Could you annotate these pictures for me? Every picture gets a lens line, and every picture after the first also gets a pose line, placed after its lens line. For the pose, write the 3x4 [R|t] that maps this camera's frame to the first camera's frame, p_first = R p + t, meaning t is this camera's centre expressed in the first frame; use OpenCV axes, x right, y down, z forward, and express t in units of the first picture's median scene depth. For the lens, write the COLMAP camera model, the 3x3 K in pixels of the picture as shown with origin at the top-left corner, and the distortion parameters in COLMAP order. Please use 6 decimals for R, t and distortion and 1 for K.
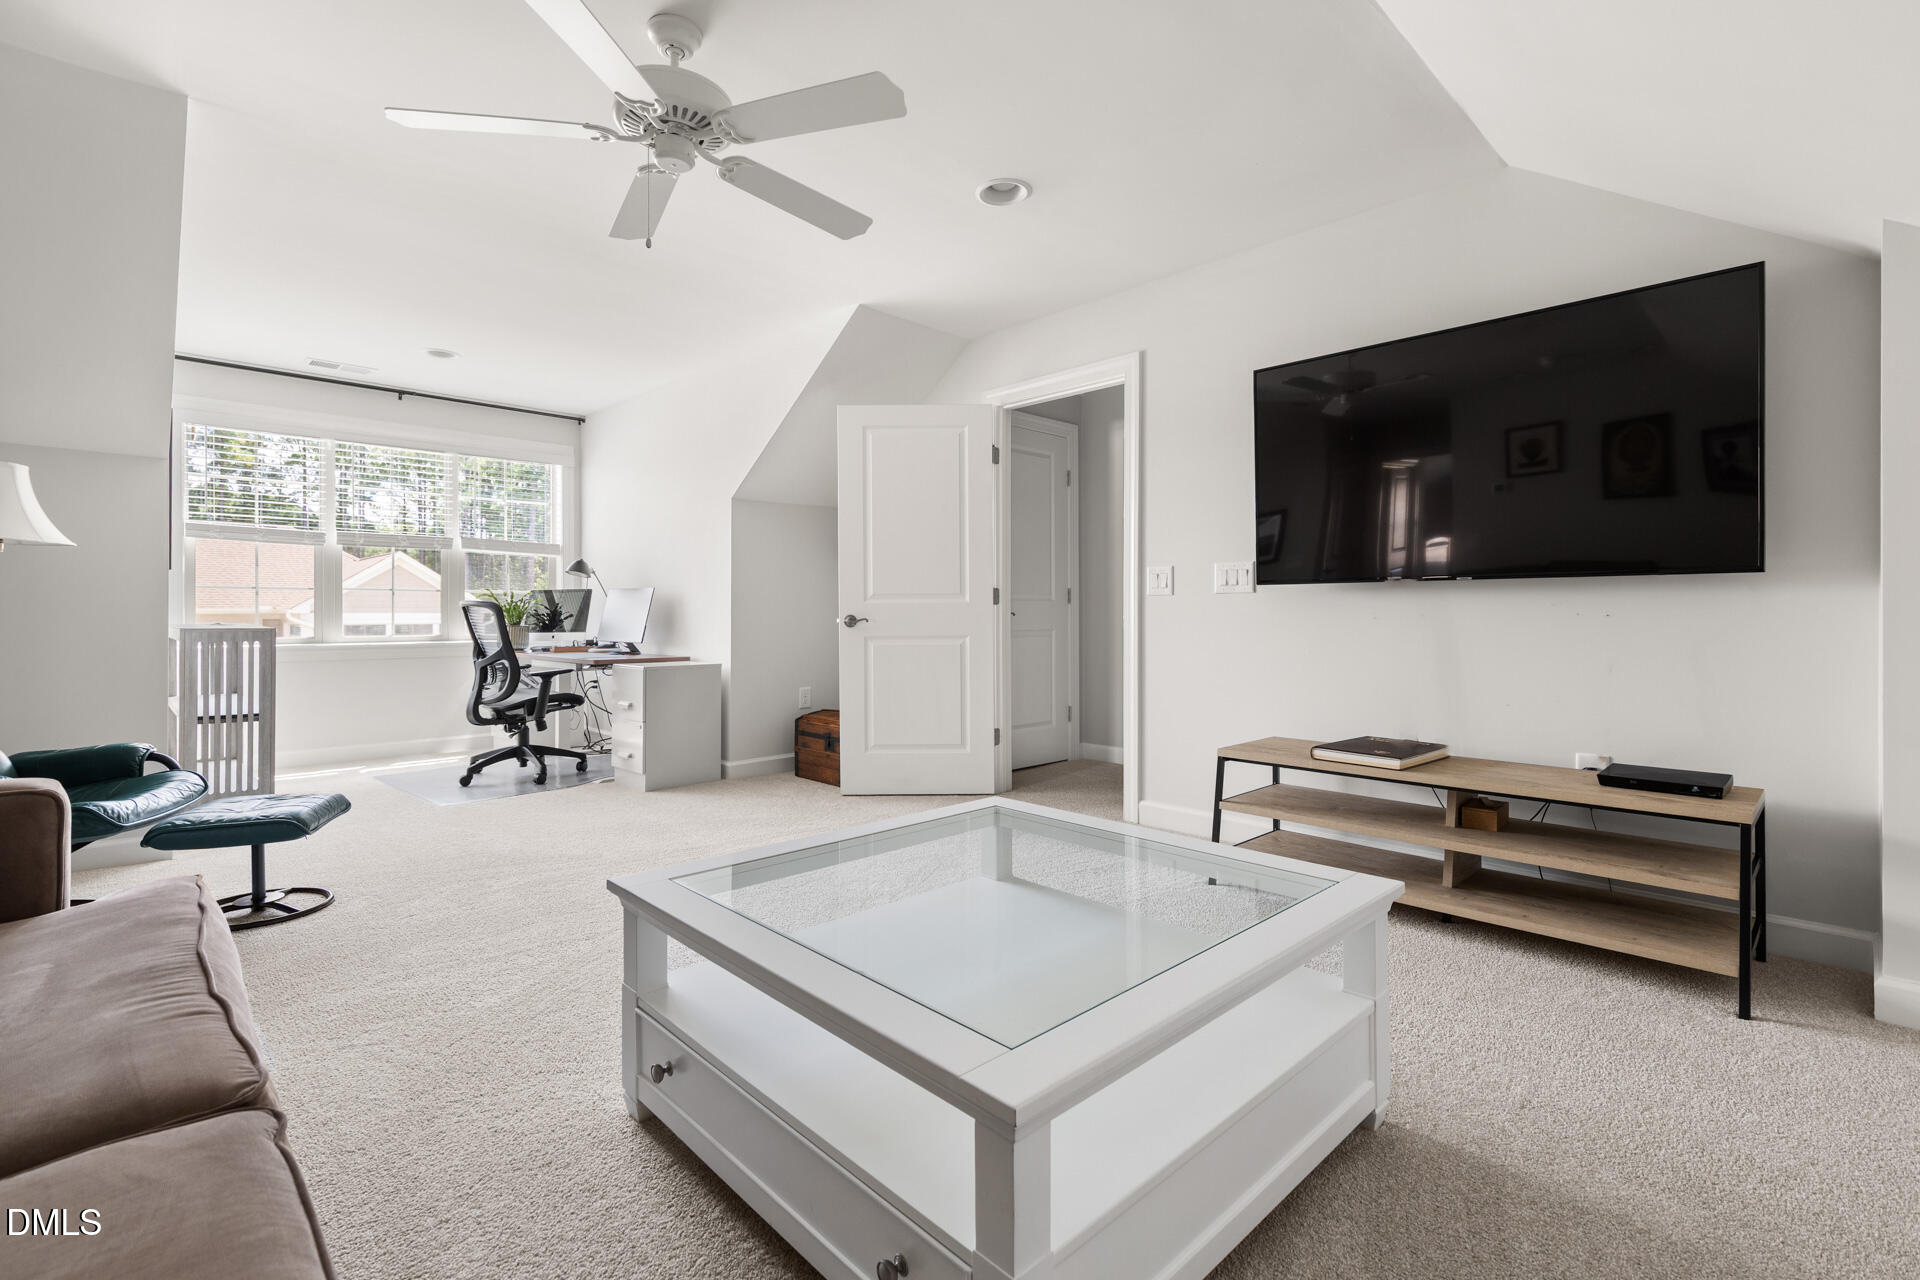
lens RADIAL K [[871.0, 0, 959.0], [0, 871.0, 621.0], [0, 0, 1]] dist [0.003133, 0.000239]
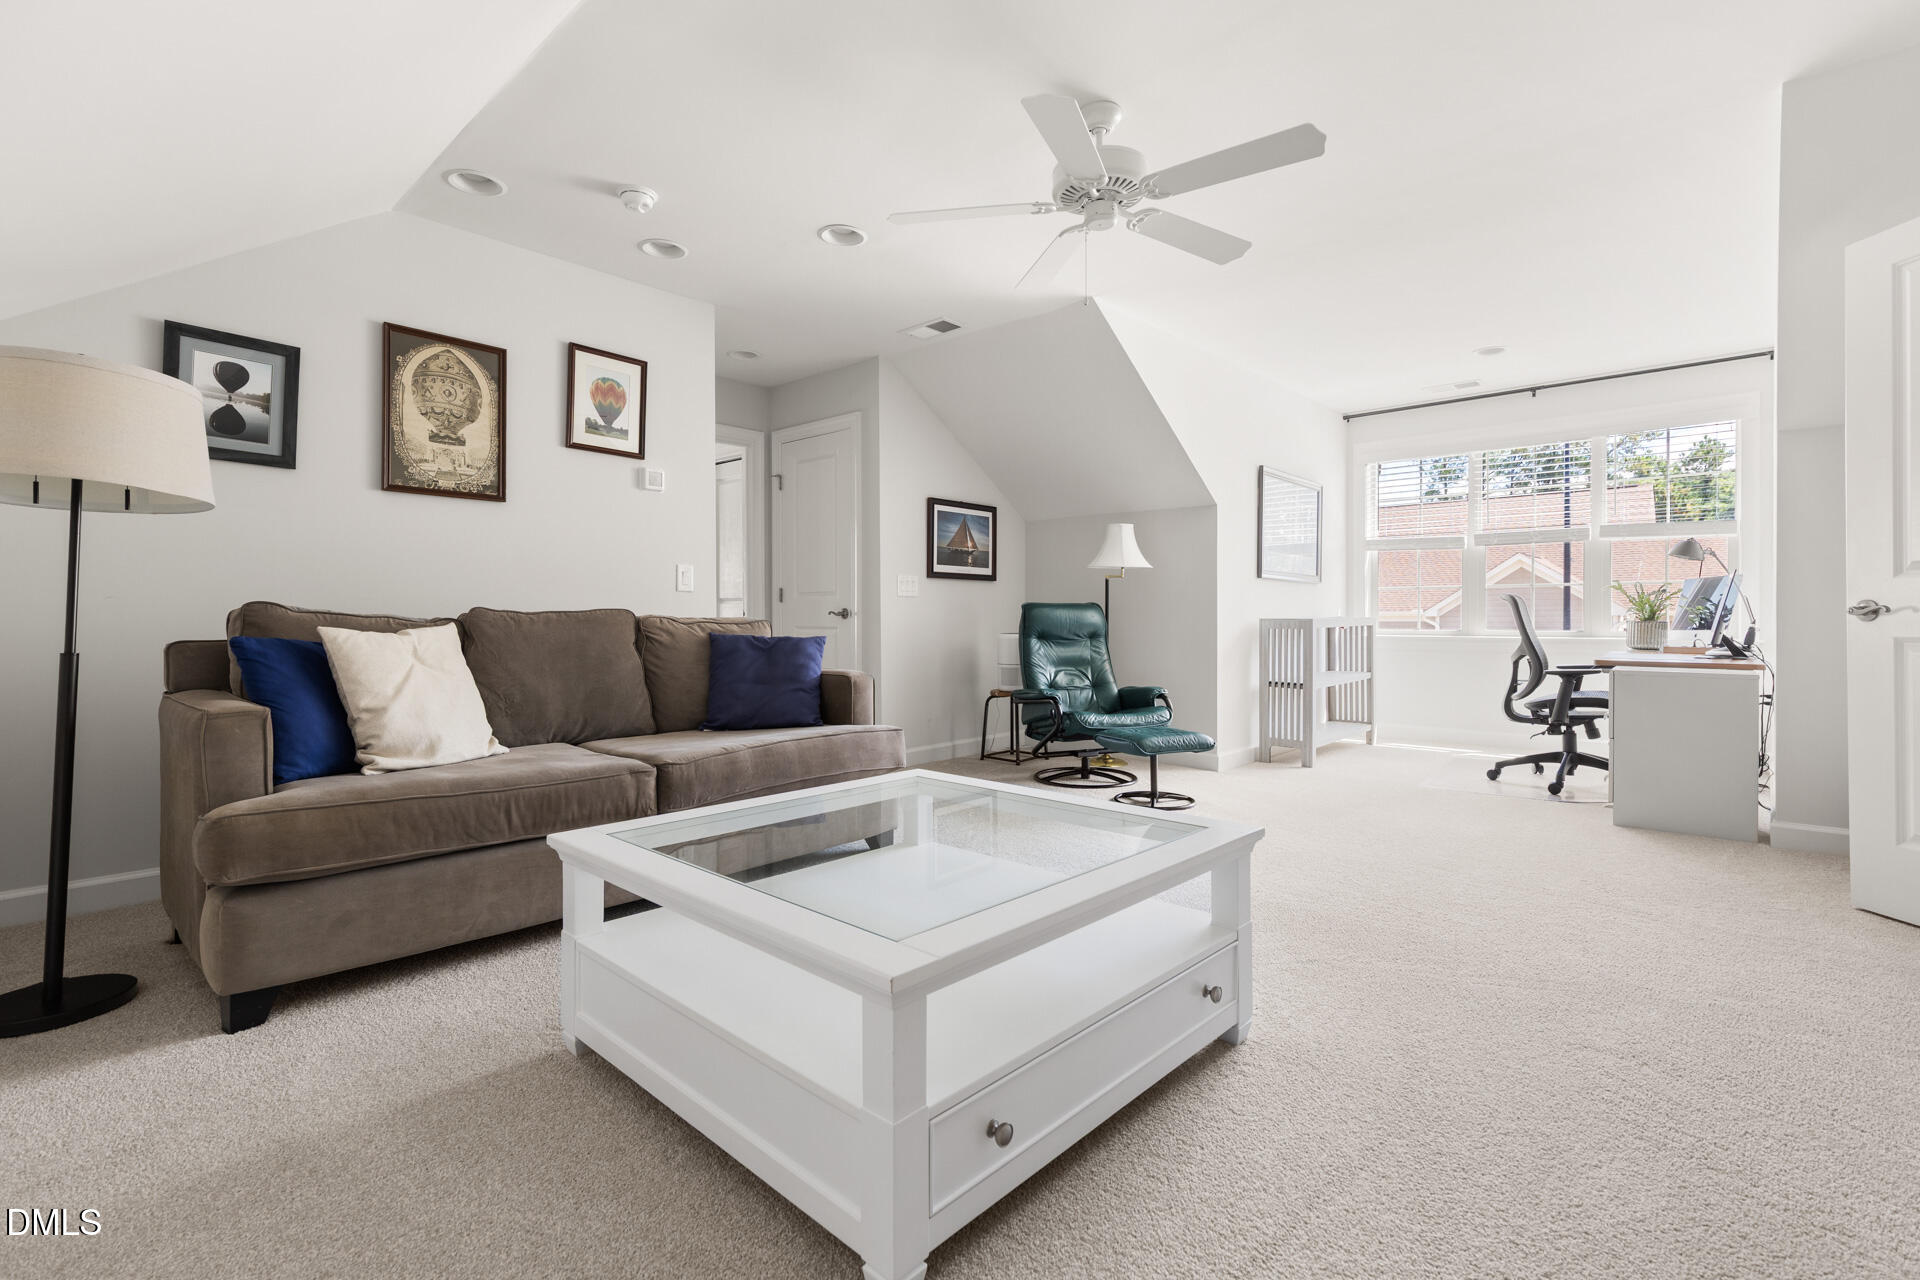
lens RADIAL K [[871.0, 0, 959.0], [0, 871.0, 621.0], [0, 0, 1]] dist [0.003133, 0.000239]
pose [[0.031861, 0.004381, -0.999483, 0.429674], [-0.007446, 0.999964, 0.004146, 0.008912], [0.999465, 0.007310, 0.031893, 0.373427]]
